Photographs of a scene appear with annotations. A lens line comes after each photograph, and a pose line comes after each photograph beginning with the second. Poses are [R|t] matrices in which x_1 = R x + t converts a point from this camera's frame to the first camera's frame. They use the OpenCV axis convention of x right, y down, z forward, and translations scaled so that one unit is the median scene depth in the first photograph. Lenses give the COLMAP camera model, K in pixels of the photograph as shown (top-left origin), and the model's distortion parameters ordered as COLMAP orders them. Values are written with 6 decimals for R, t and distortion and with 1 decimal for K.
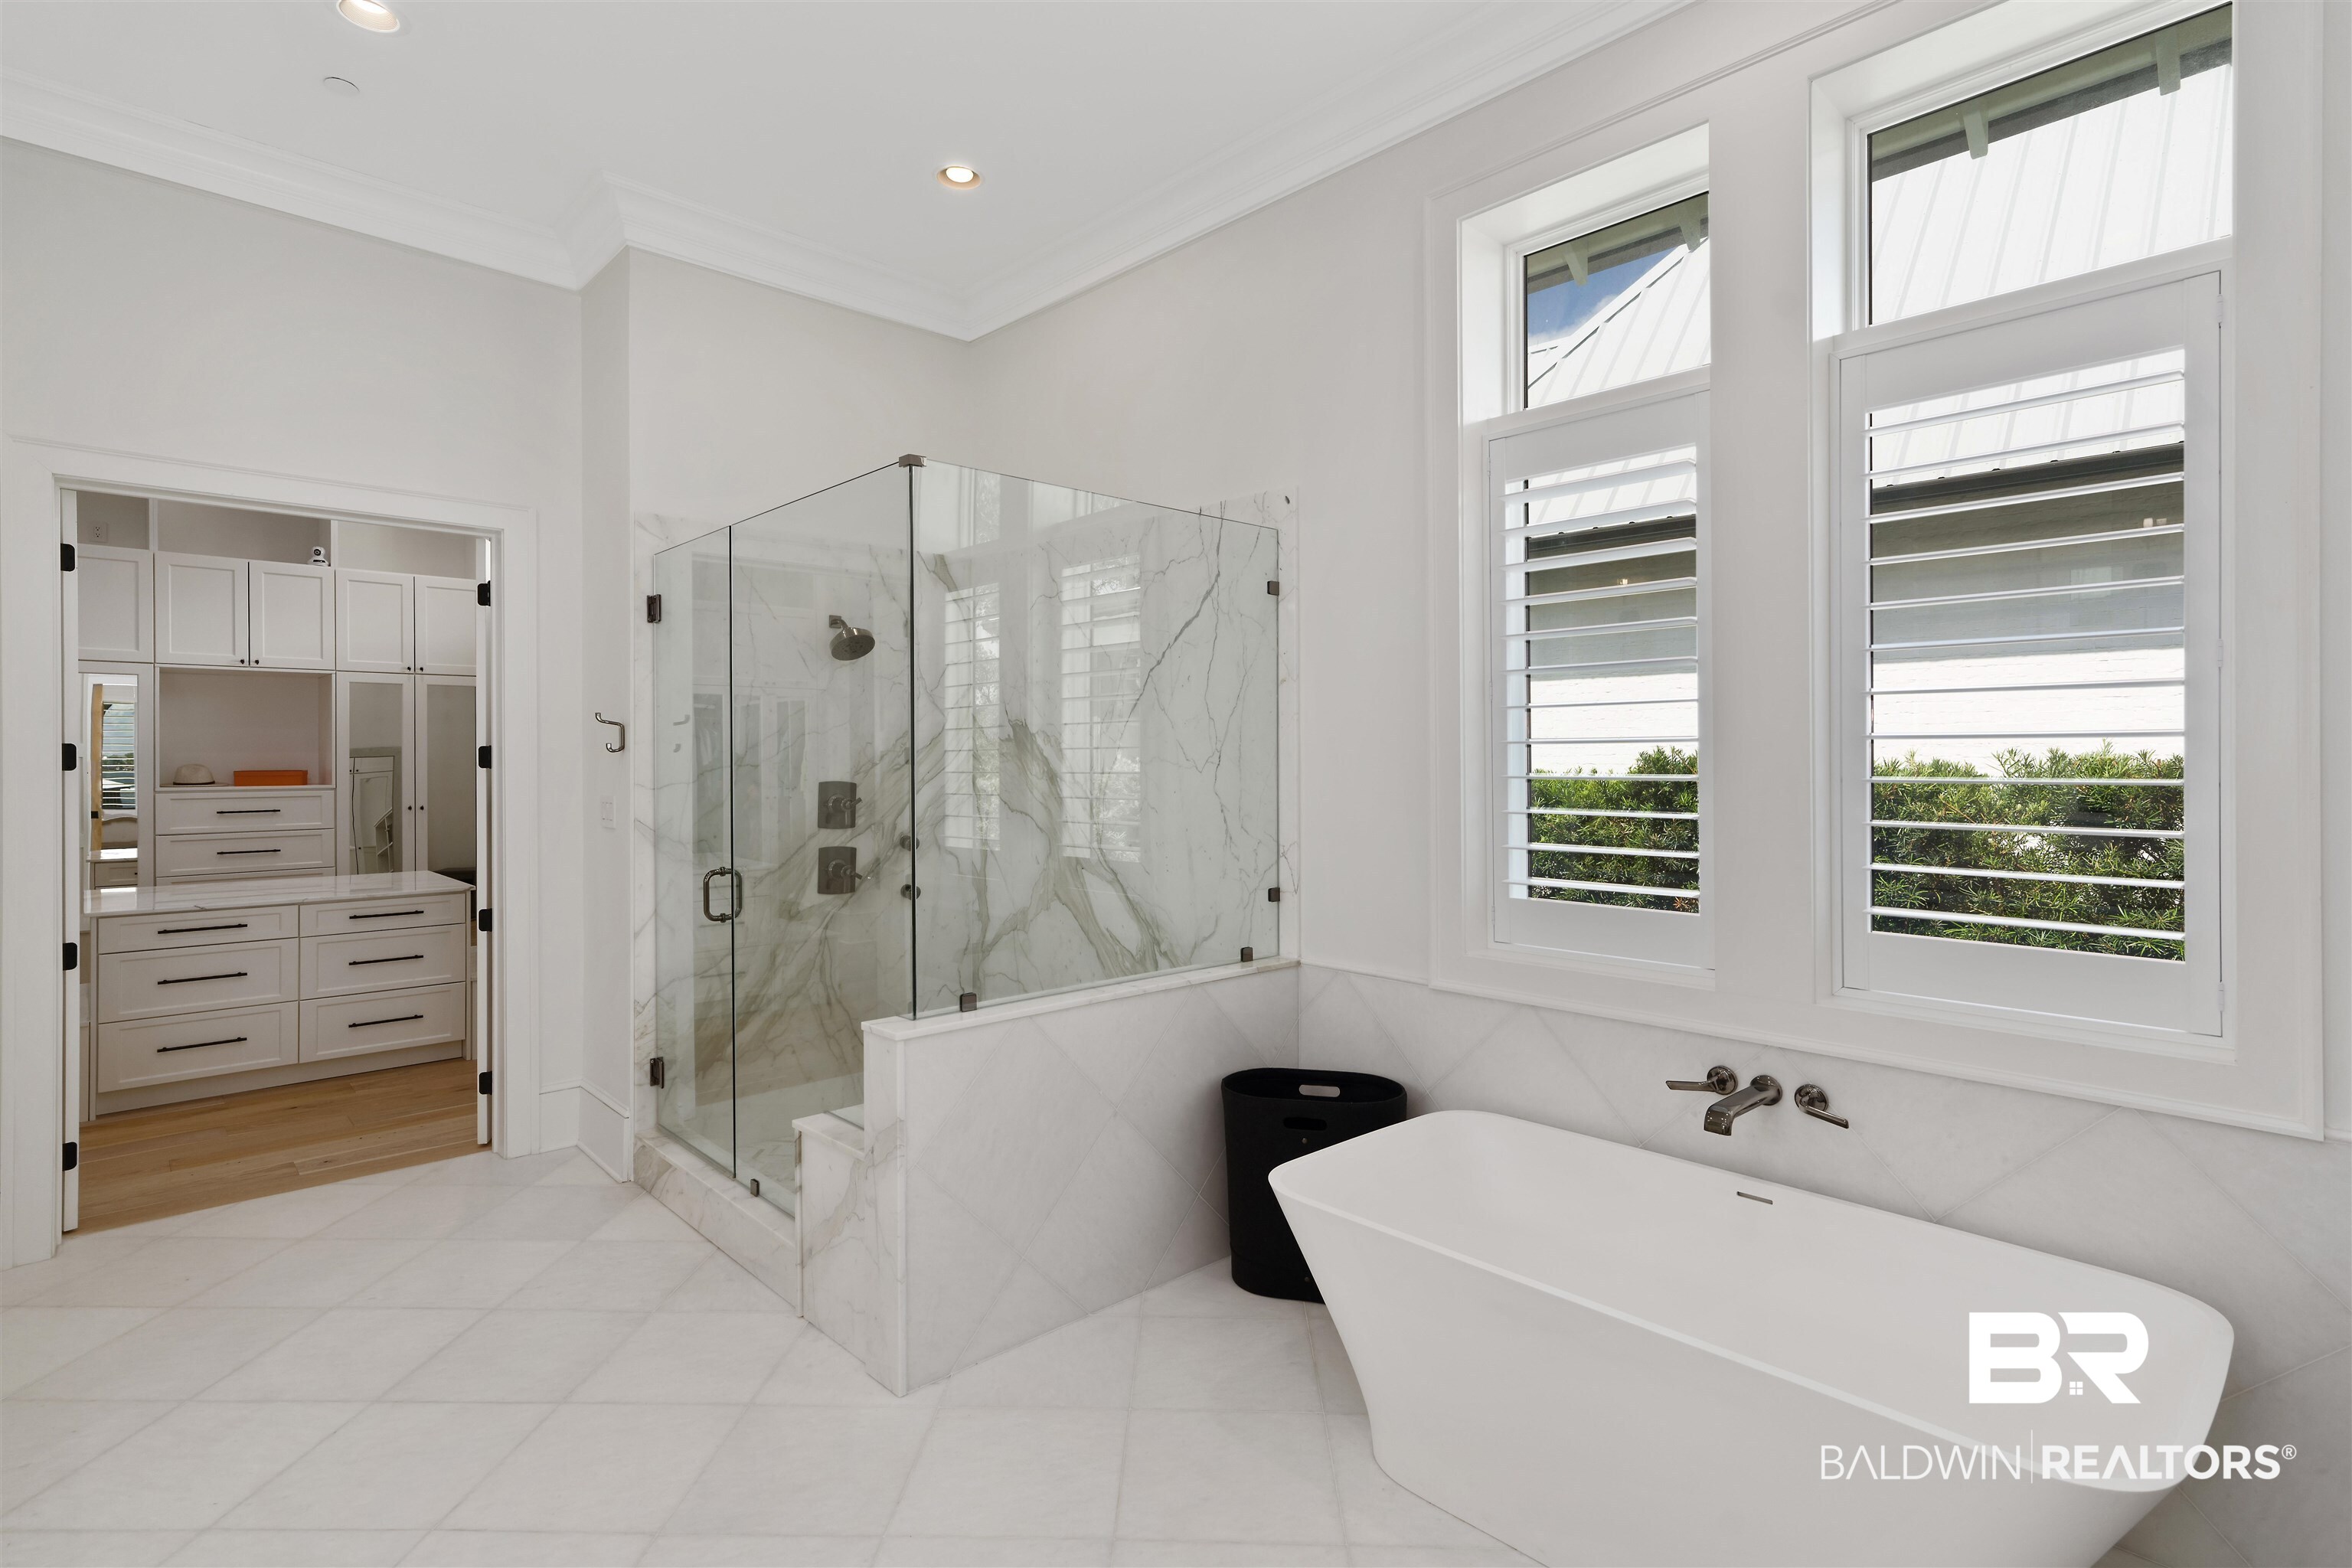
lens RADIAL K [[1151.0, 0, 1169.7], [0, 1151.0, 754.8], [0, 0, 1]] dist [-0.010180, 0.016314]
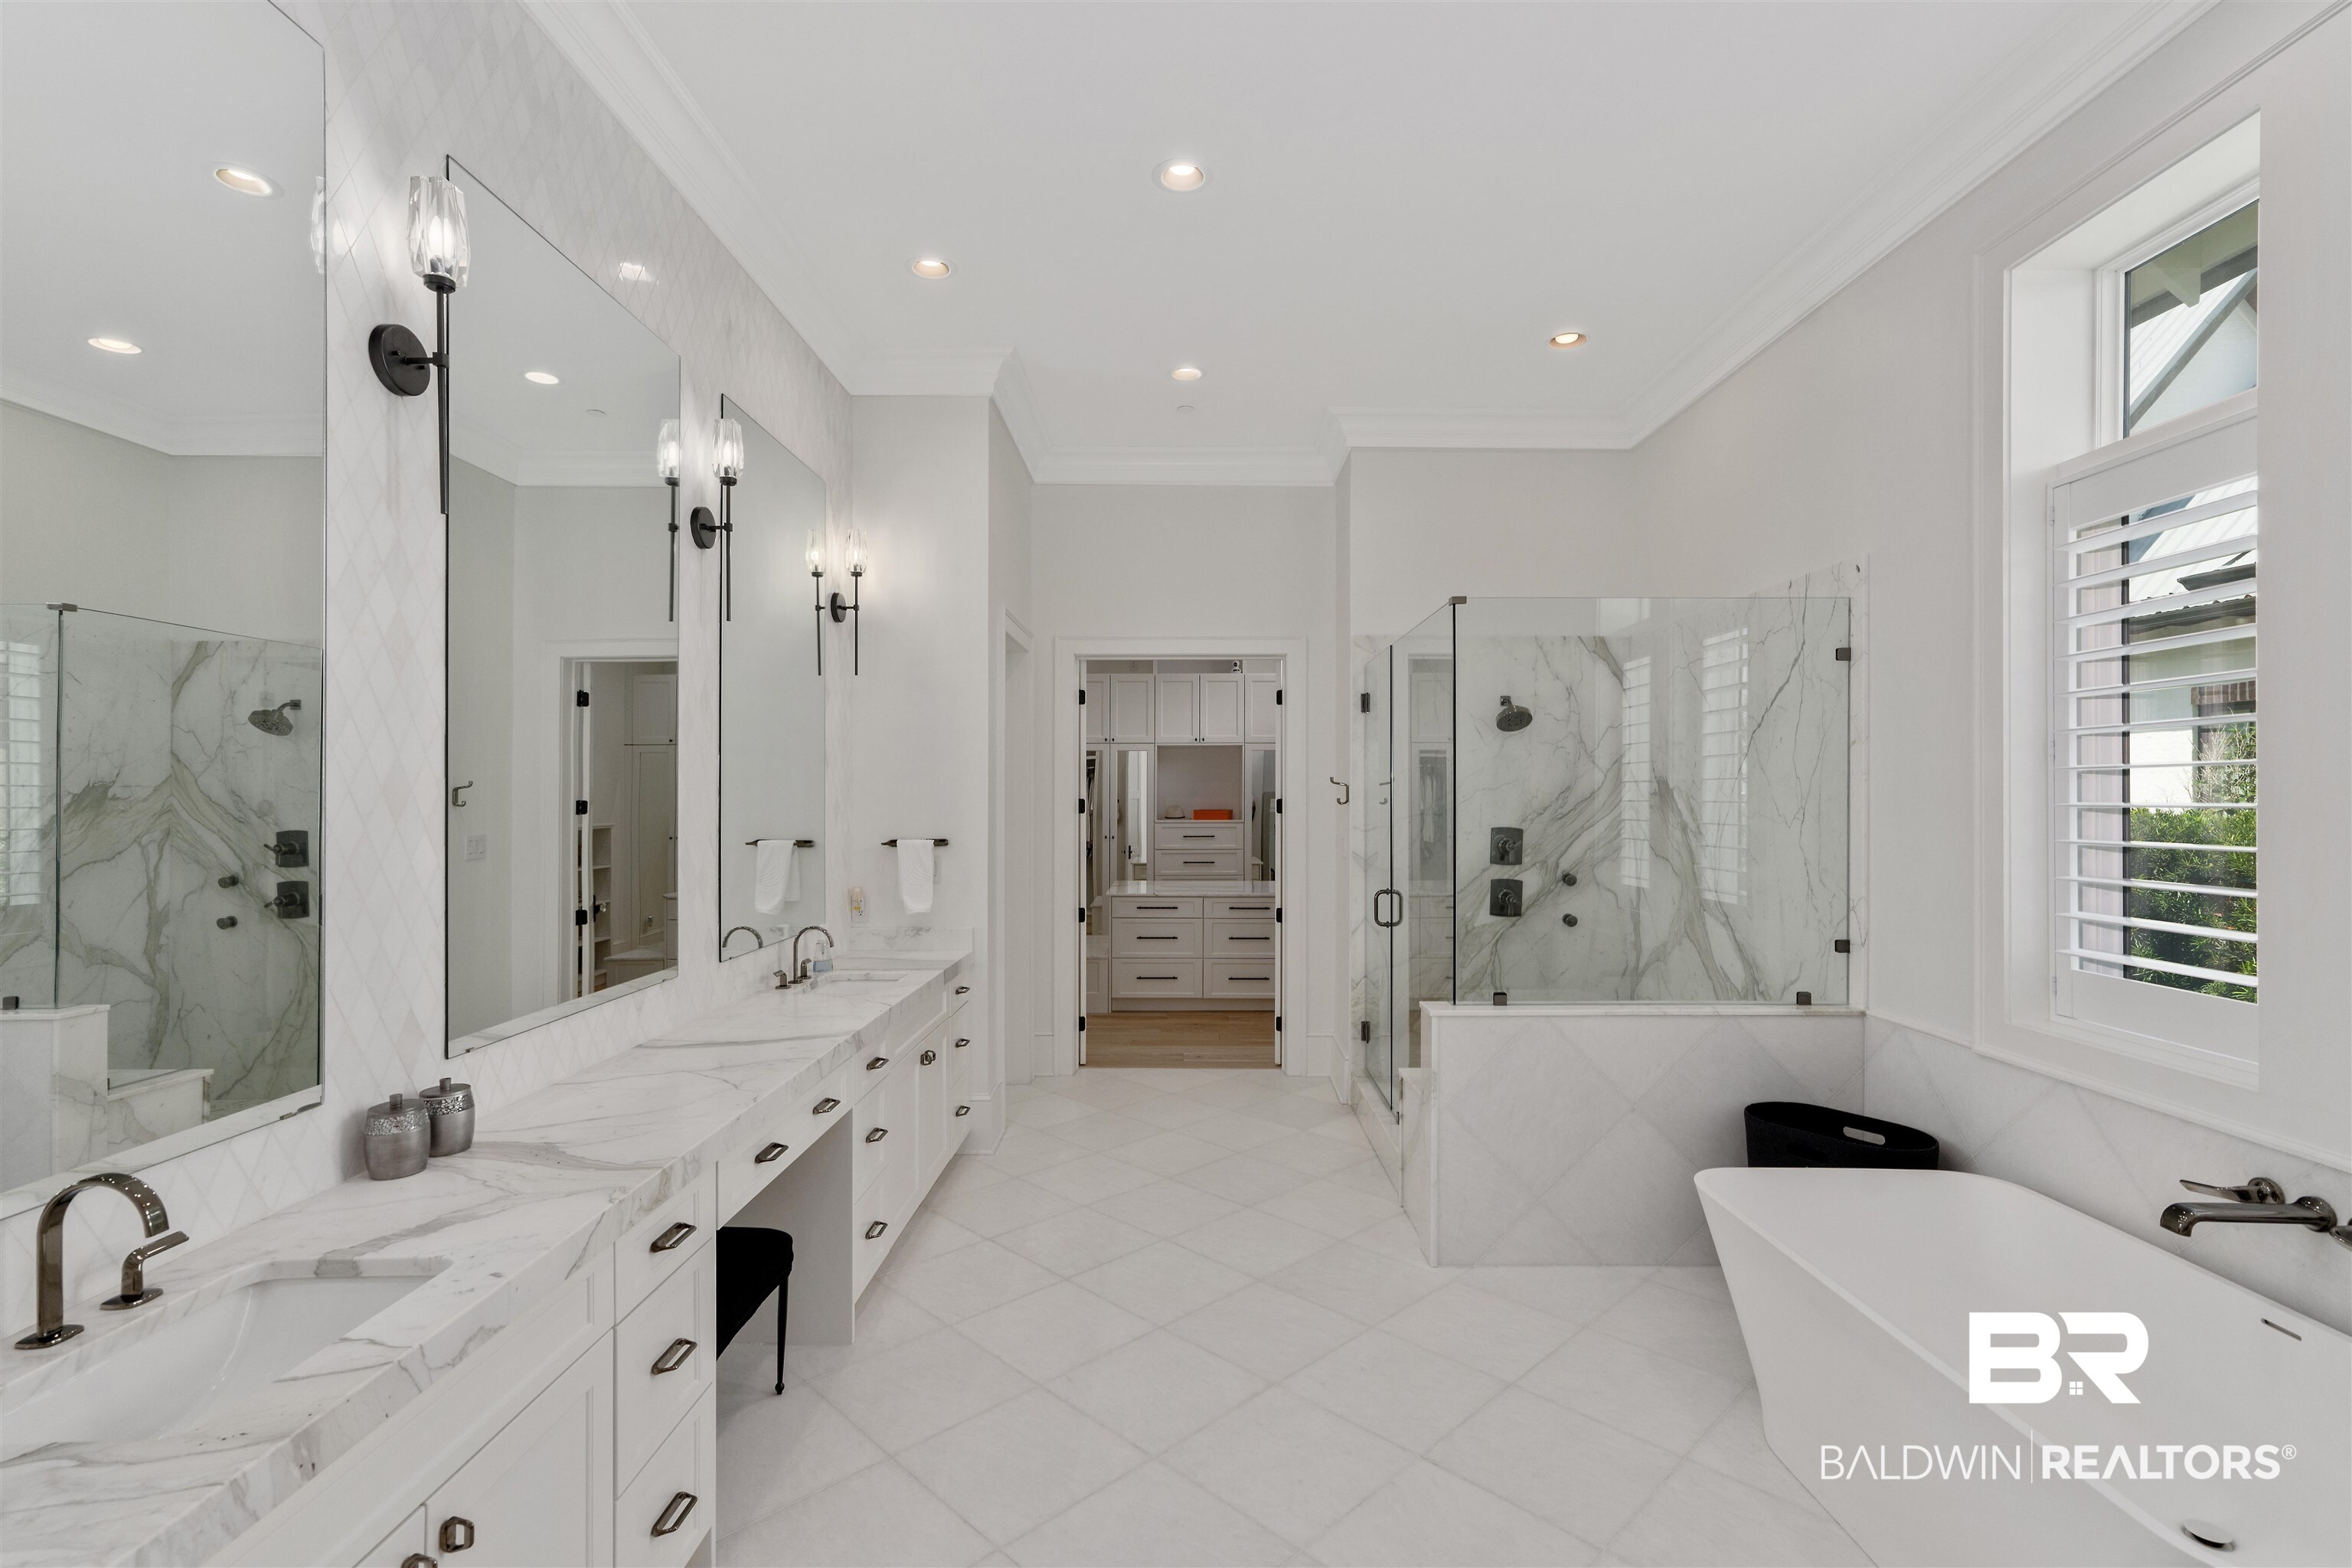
lens RADIAL K [[1073.1, 0, 1176.0], [0, 1073.1, 784.0], [0, 0, 1]] dist [-0.003506, 0.000078]
pose [[0.725349, -0.006213, -0.688354, 0.294280], [0.001564, 0.999972, -0.007378, -0.018449], [0.688380, 0.004275, 0.725338, -0.117949]]
